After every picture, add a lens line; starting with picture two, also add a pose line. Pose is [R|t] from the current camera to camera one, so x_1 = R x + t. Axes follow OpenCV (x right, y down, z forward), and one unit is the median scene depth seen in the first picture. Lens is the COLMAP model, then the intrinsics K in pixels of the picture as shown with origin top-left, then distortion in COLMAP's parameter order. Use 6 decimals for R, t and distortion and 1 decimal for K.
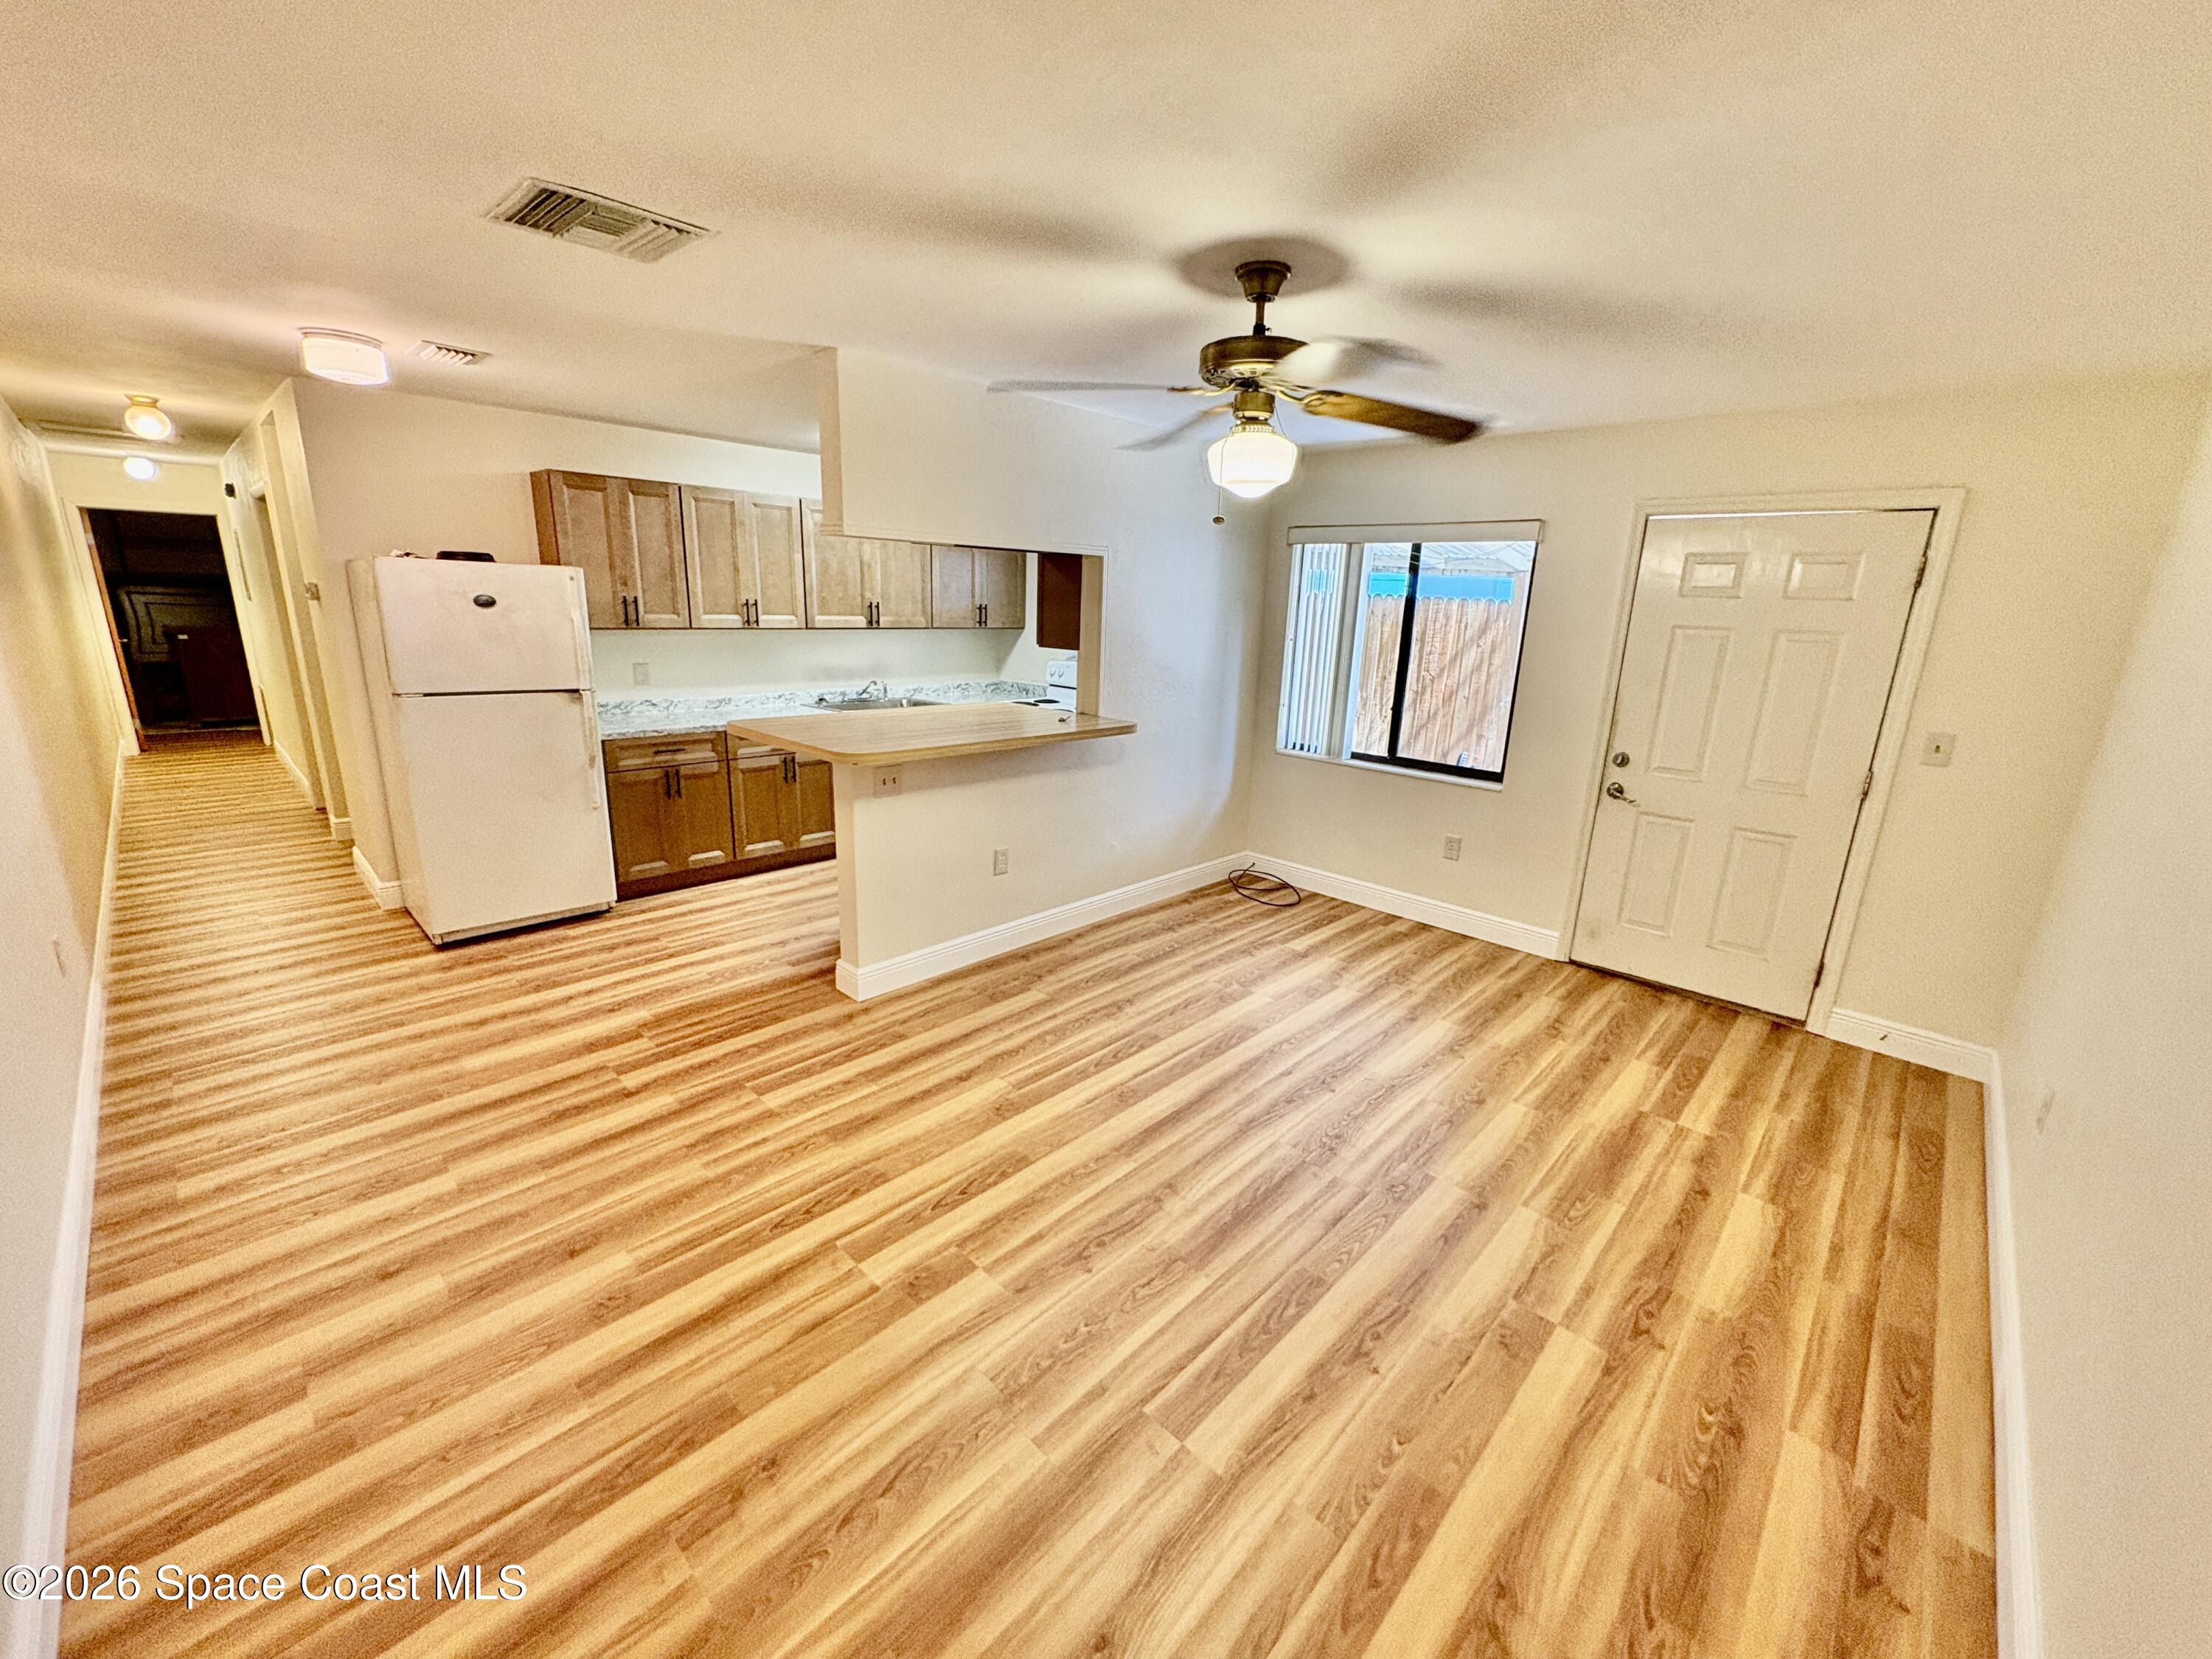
lens RADIAL K [[883.7, 0, 1106.0], [0, 883.7, 829.5], [0, 0, 1]] dist [-0.000604, -0.000418]
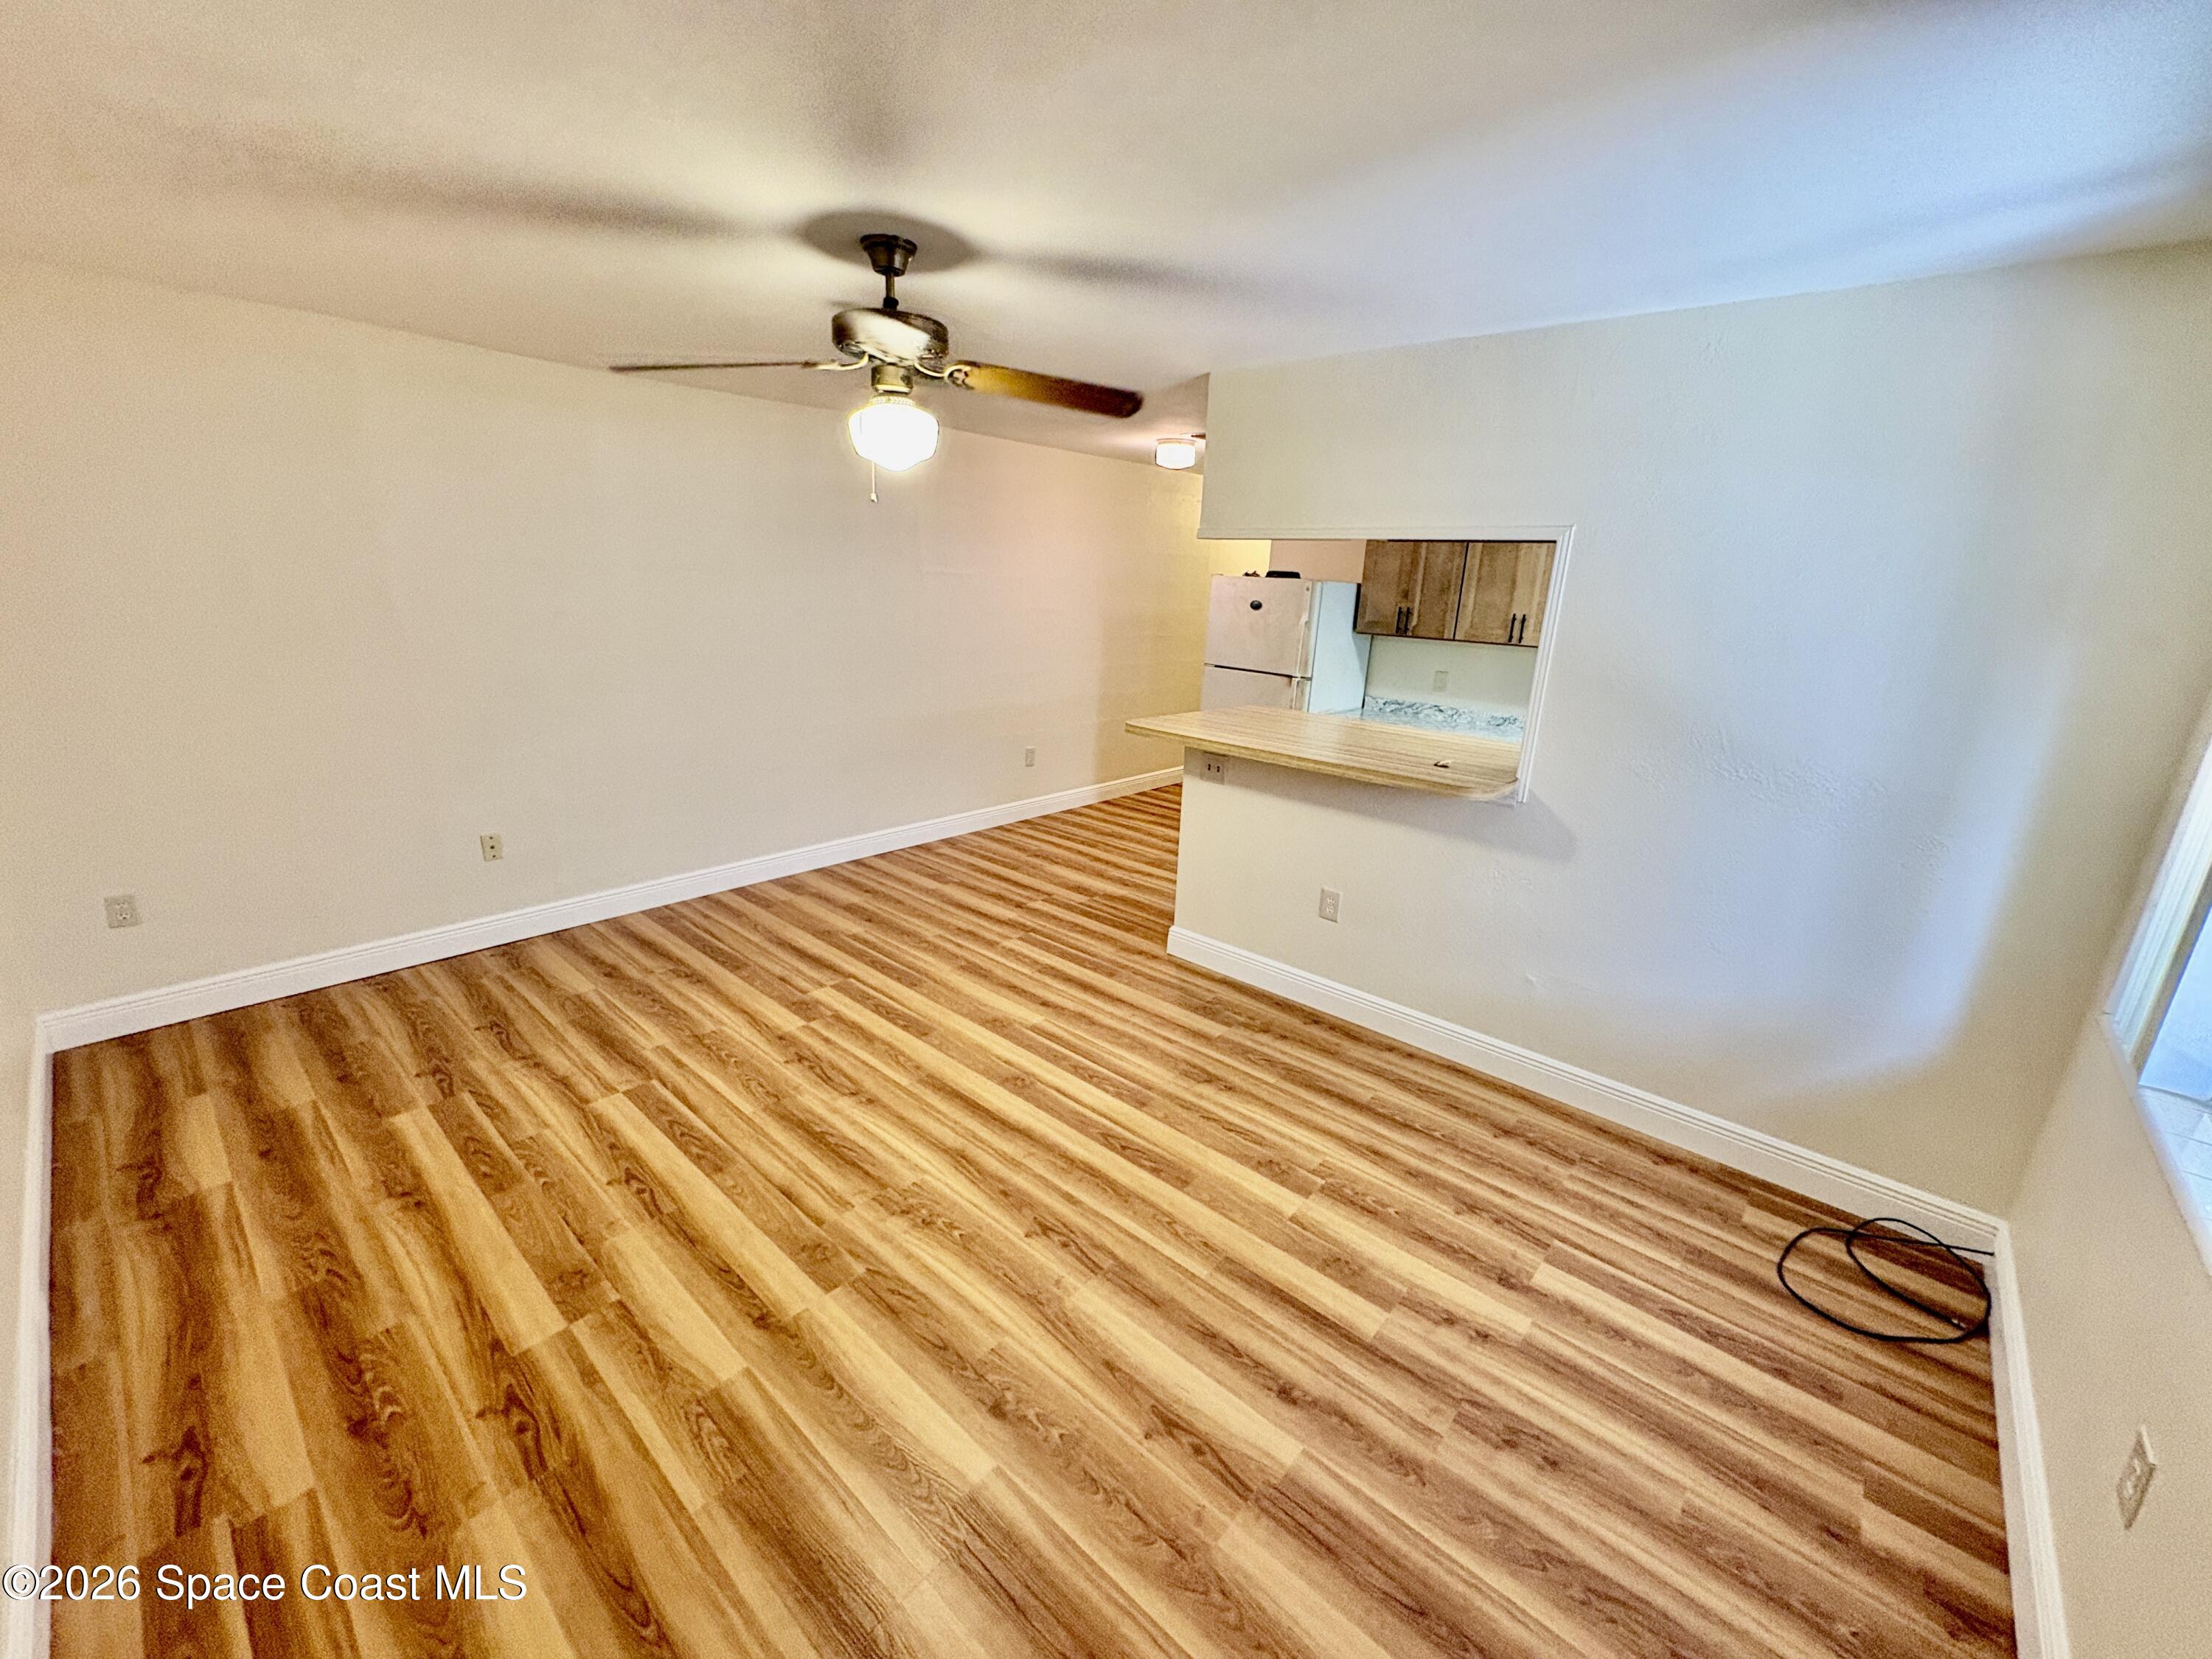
lens RADIAL K [[883.7, 0, 1106.0], [0, 883.7, 829.5], [0, 0, 1]] dist [-0.000604, -0.000418]
pose [[0.038301, 0.242896, -0.969296, 0.696699], [-0.293691, 0.929903, 0.221420, -0.160185], [0.955133, 0.276193, 0.106952, 0.689625]]
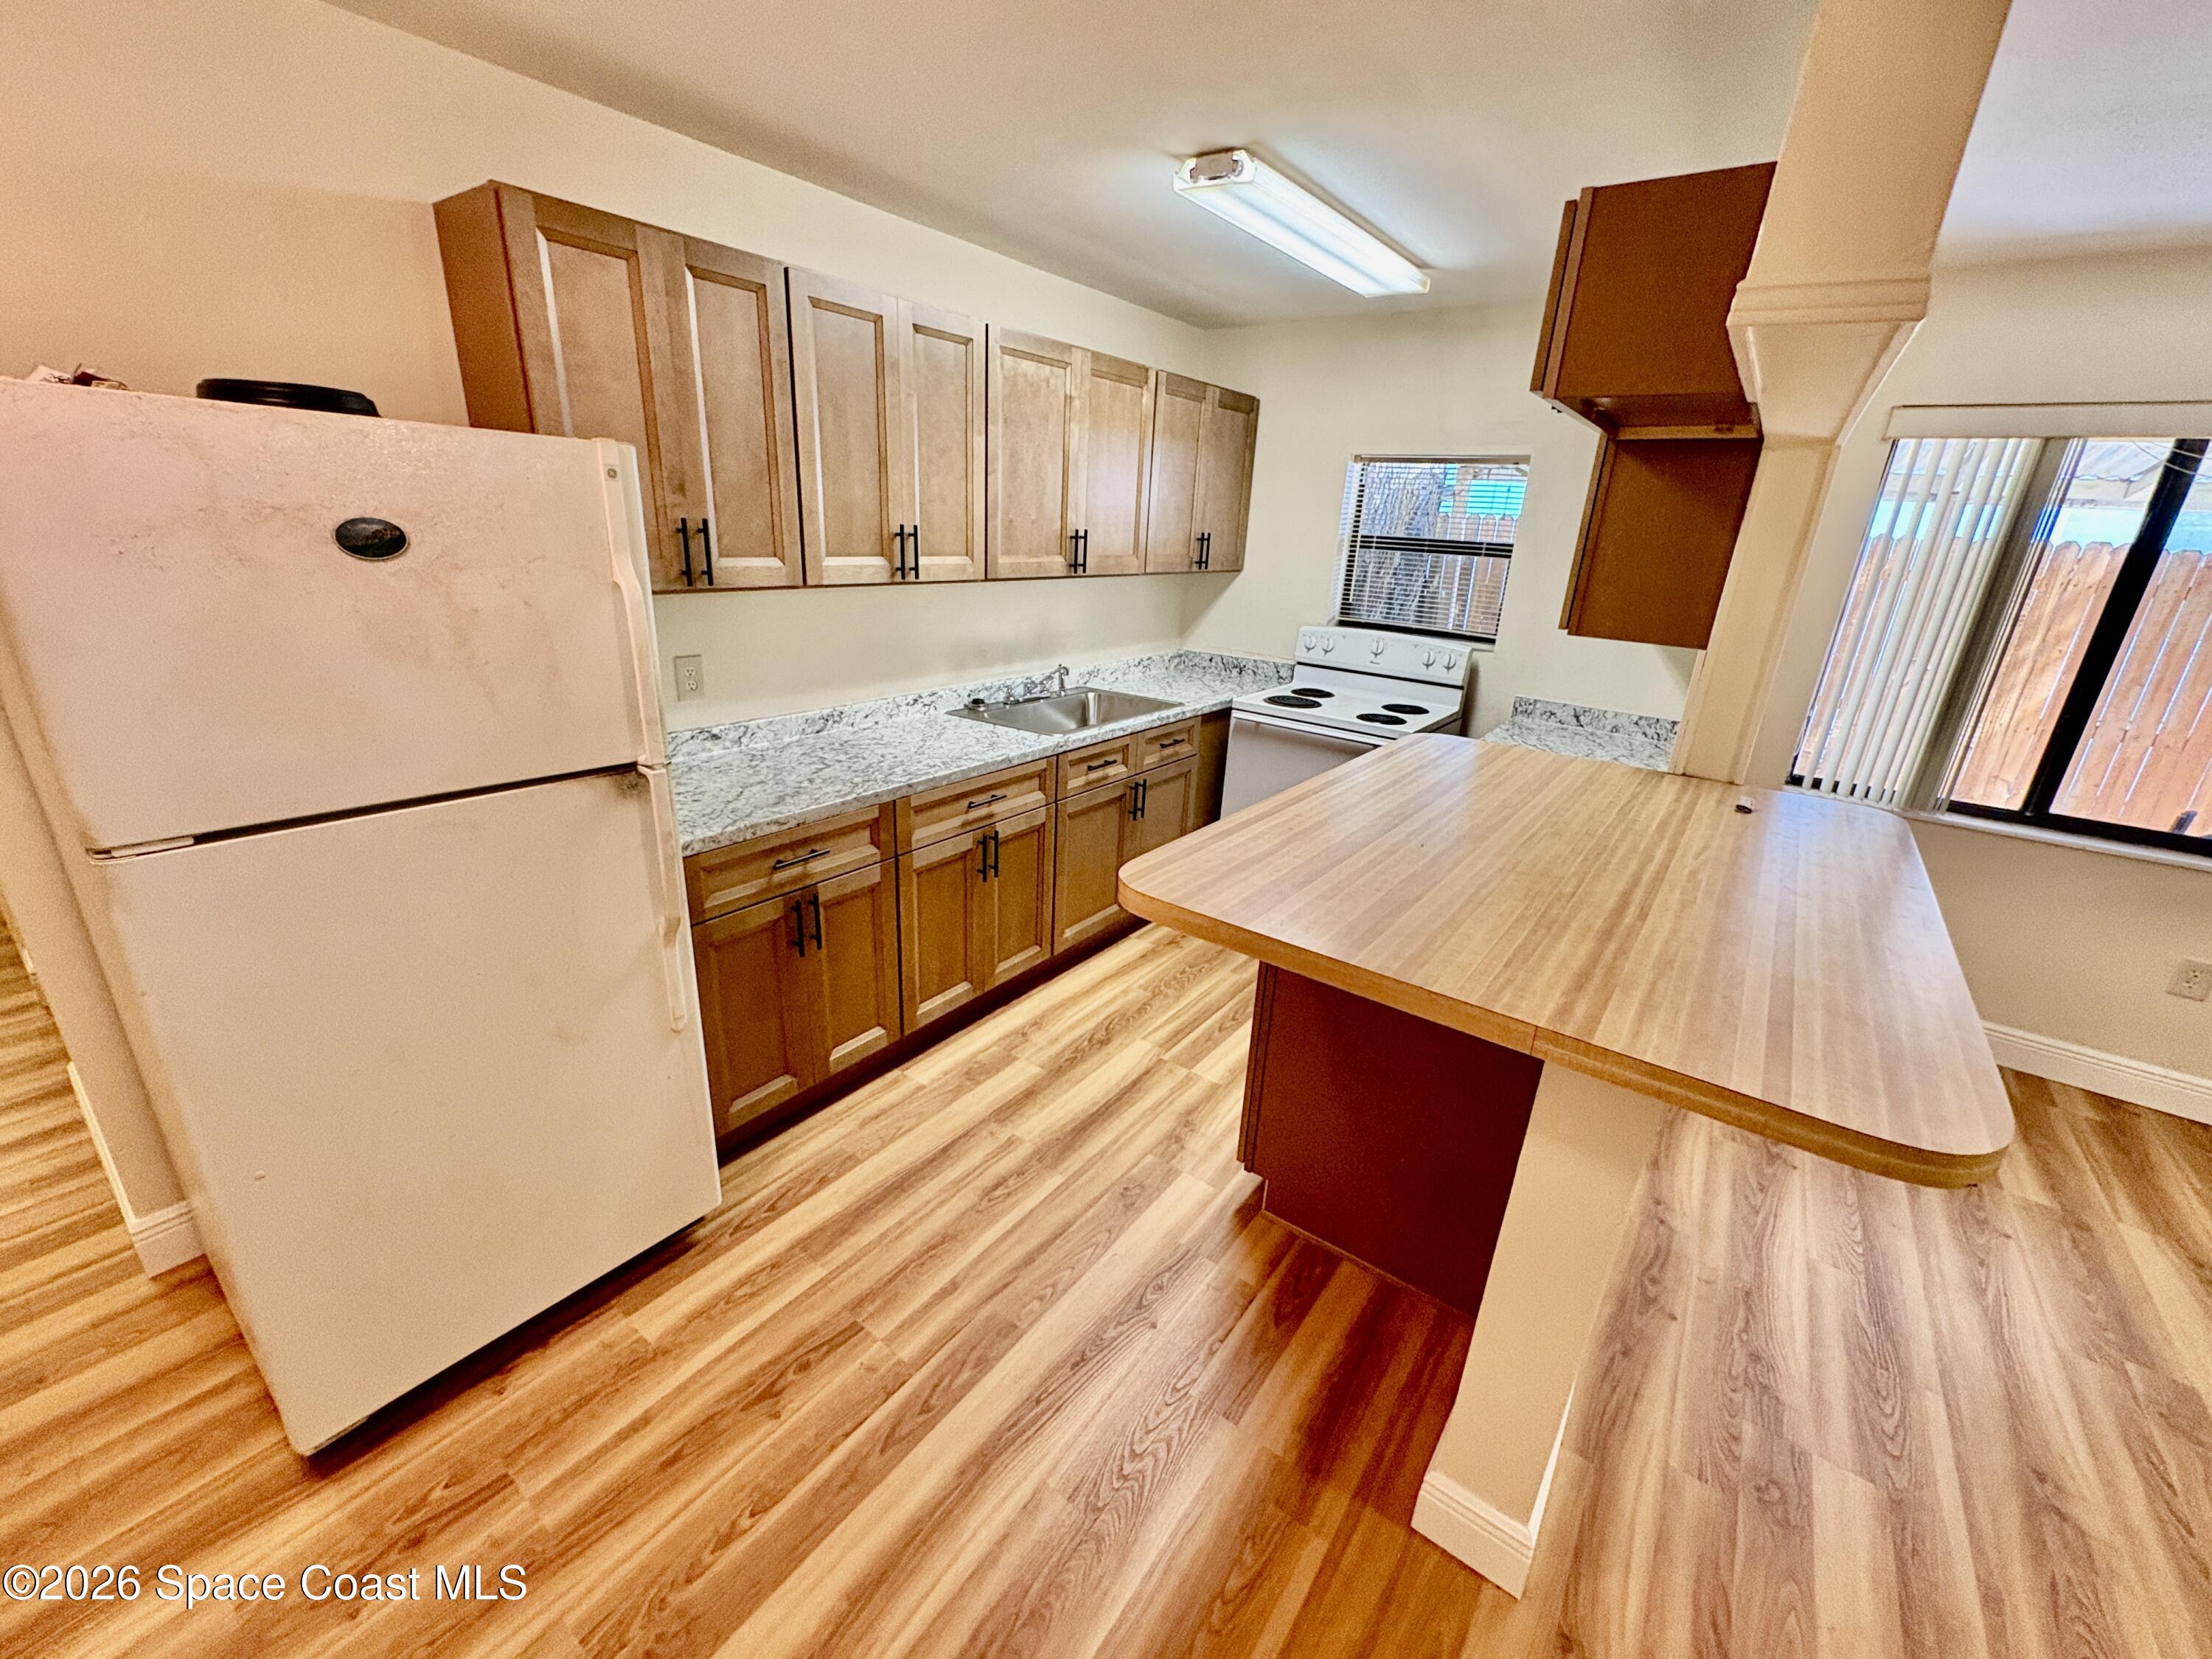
lens RADIAL K [[883.7, 0, 1106.0], [0, 883.7, 829.5], [0, 0, 1]] dist [-0.000604, -0.000418]
pose [[0.992142, -0.029008, 0.121704, -0.452843], [0.018069, 0.995774, 0.090039, -0.166745], [-0.123801, -0.087132, 0.988474, 0.602144]]
